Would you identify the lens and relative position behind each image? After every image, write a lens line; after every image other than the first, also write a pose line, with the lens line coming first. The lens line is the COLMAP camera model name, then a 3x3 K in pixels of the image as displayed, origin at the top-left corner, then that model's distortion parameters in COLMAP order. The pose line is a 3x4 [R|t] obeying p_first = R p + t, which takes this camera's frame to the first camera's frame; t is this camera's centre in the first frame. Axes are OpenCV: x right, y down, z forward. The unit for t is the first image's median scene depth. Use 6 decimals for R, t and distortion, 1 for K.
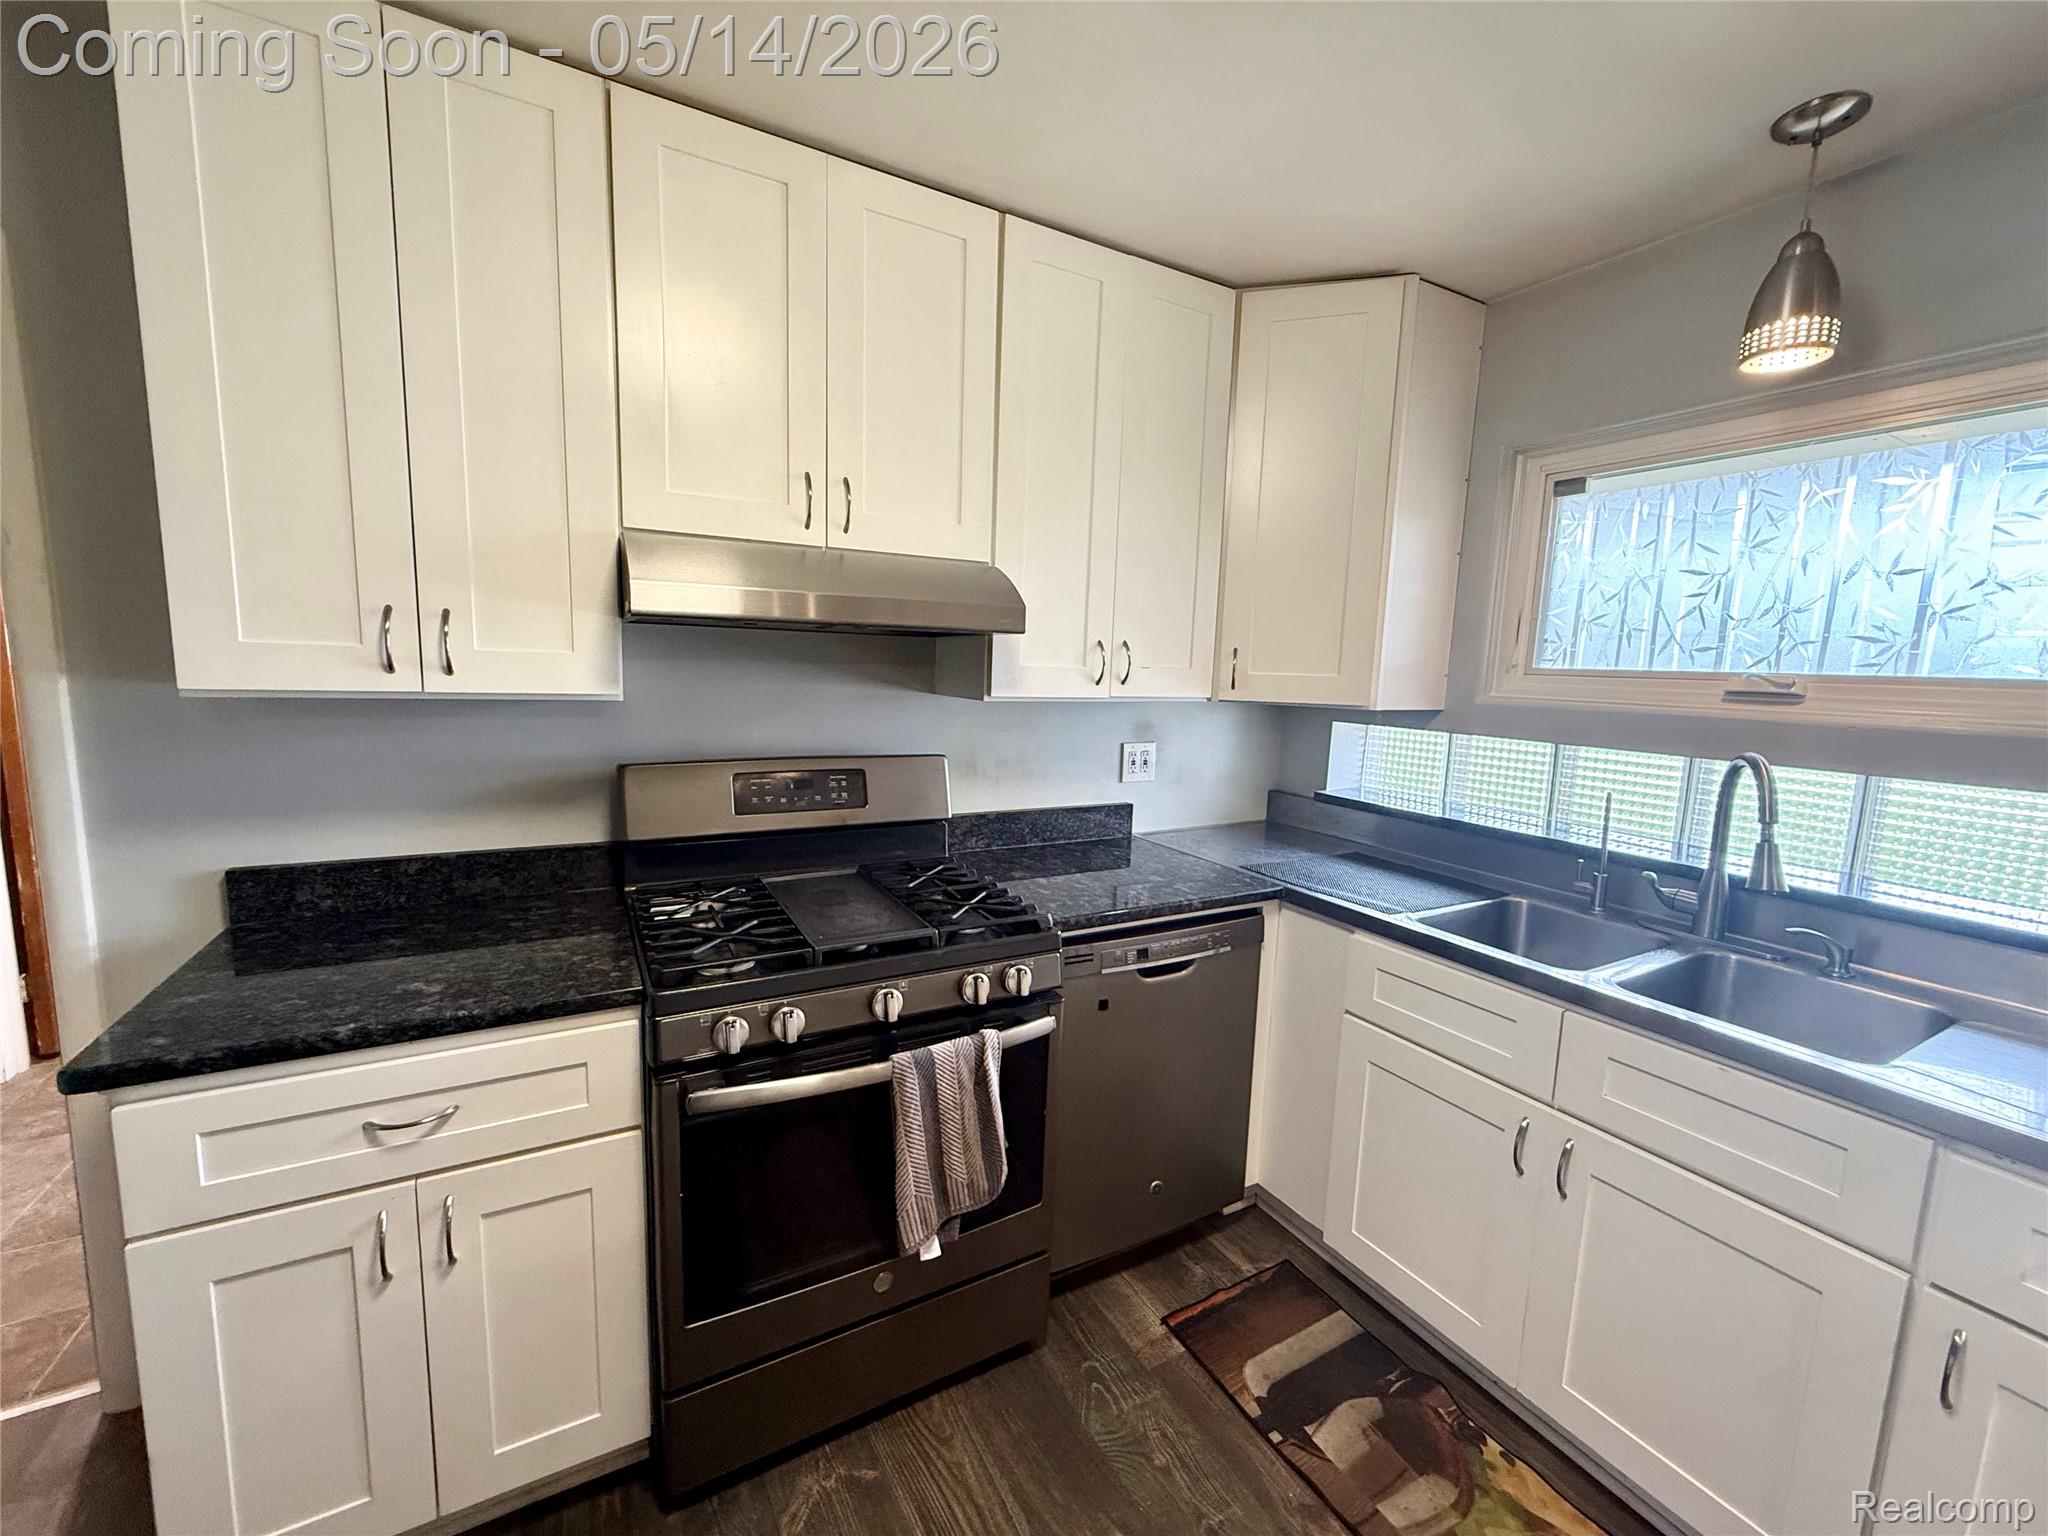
lens RADIAL K [[813.3, 0, 1023.5], [0, 813.3, 767.3], [0, 0, 1]] dist [-0.003869, 0.000131]
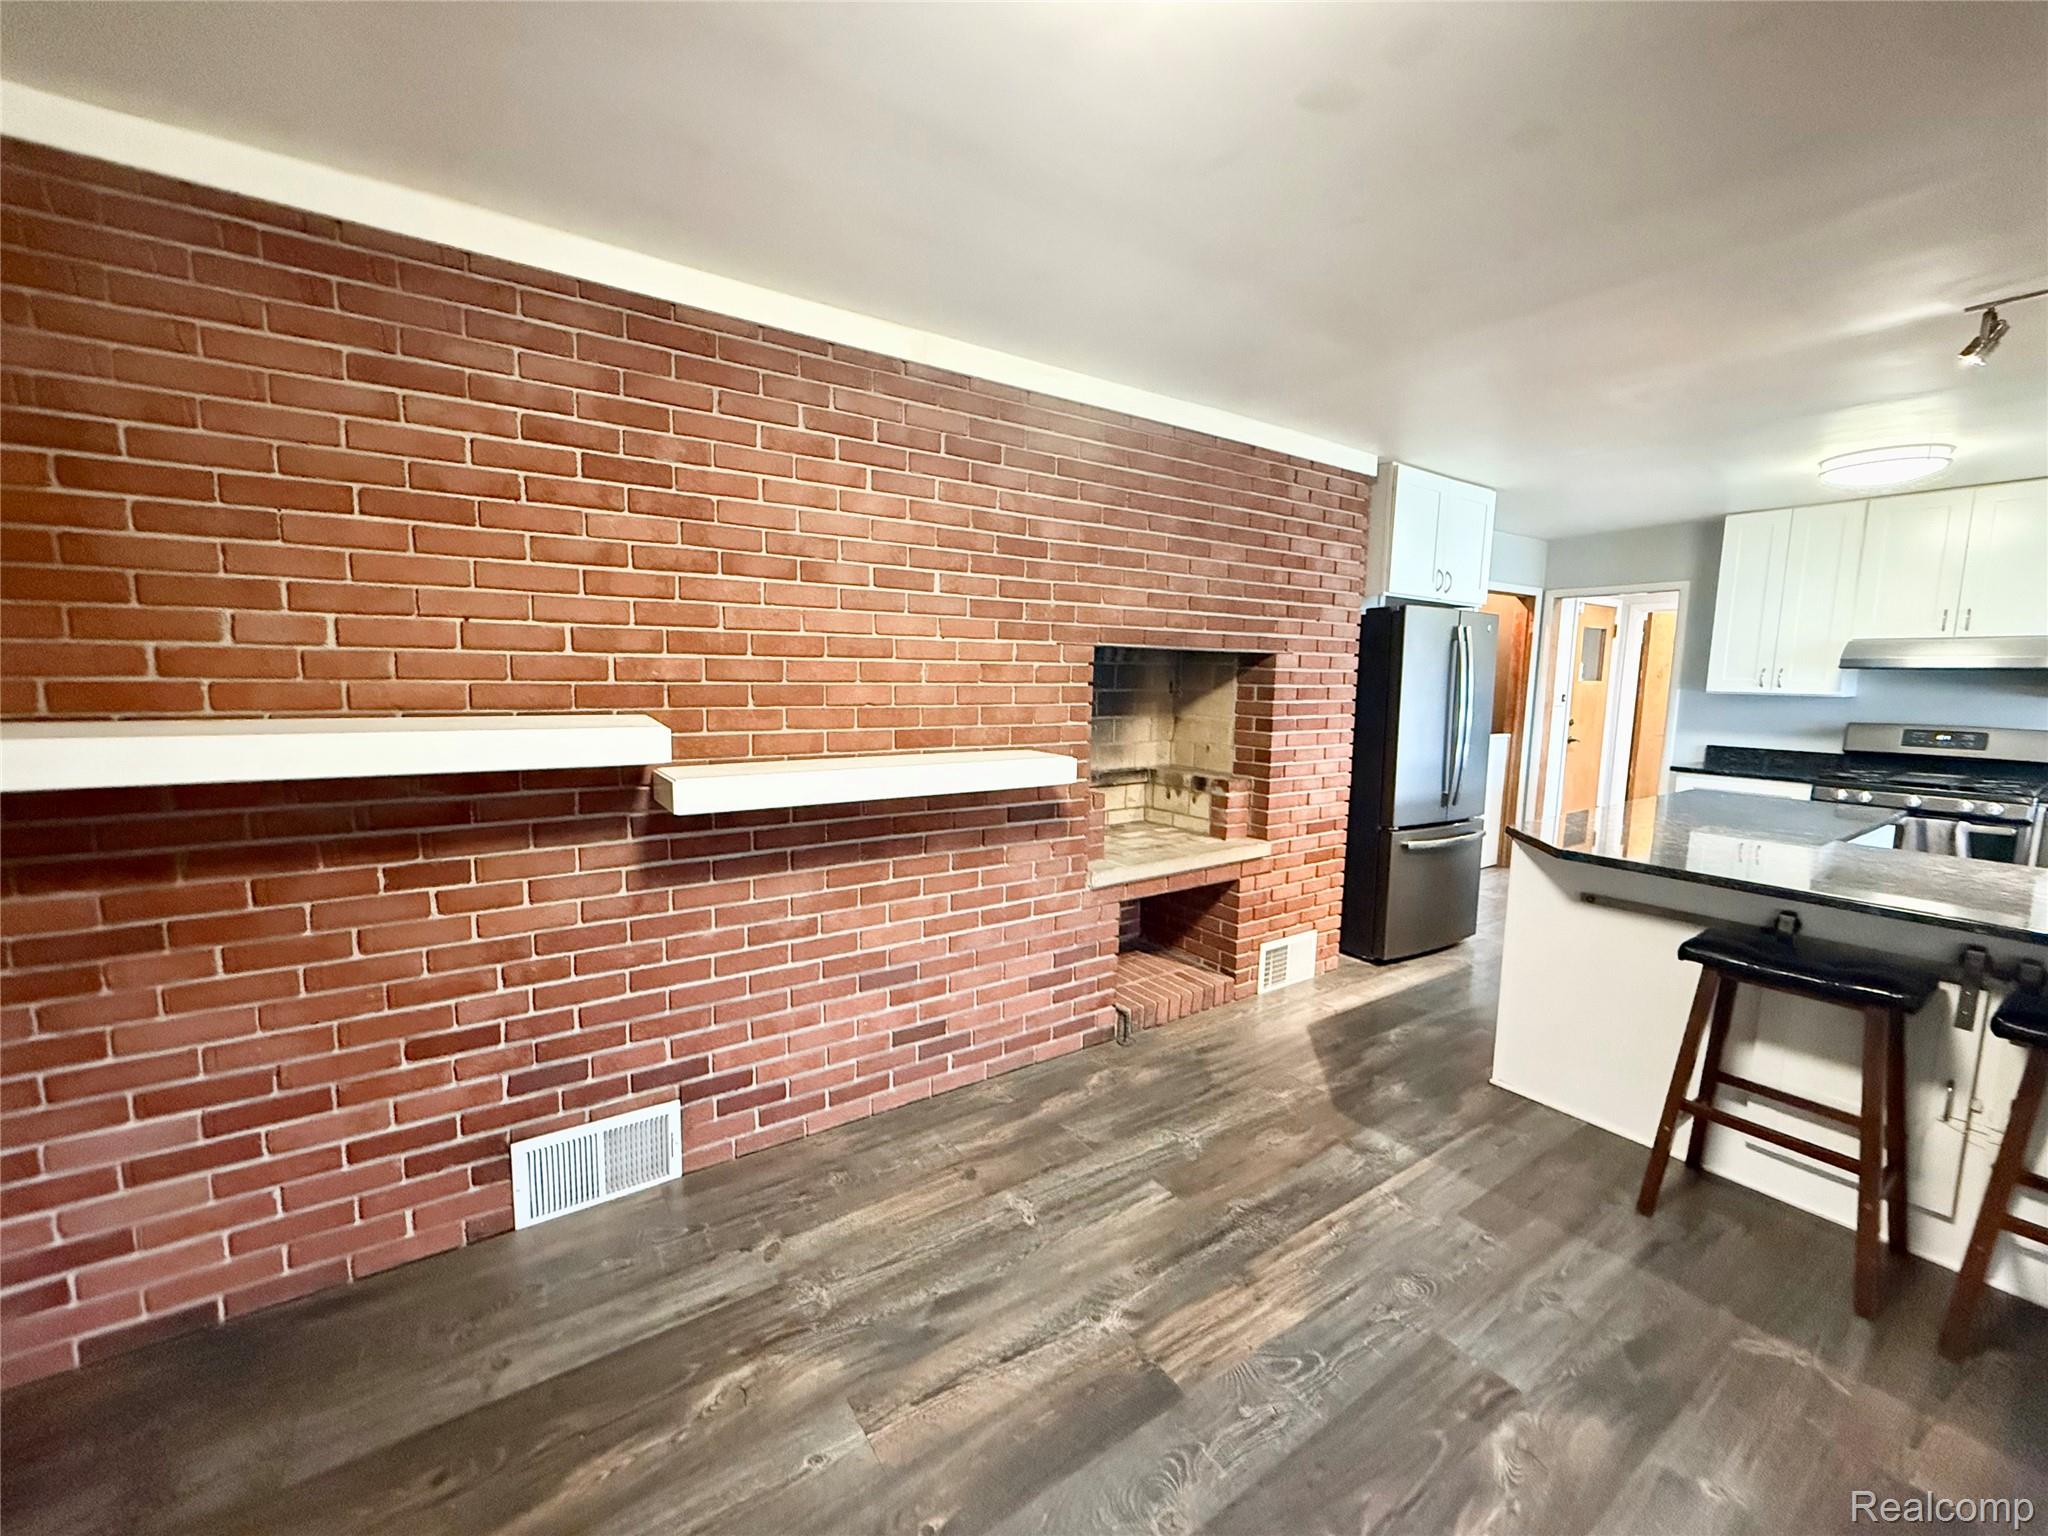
lens RADIAL K [[813.3, 0, 1024.7], [0, 813.3, 764.3], [0, 0, 1]] dist [-0.003869, 0.000131]
pose [[0.087911, 0.085099, -0.992487, 1.855125], [-0.133009, 0.988425, 0.072970, 0.288752], [0.987208, 0.125595, 0.098212, -1.859970]]
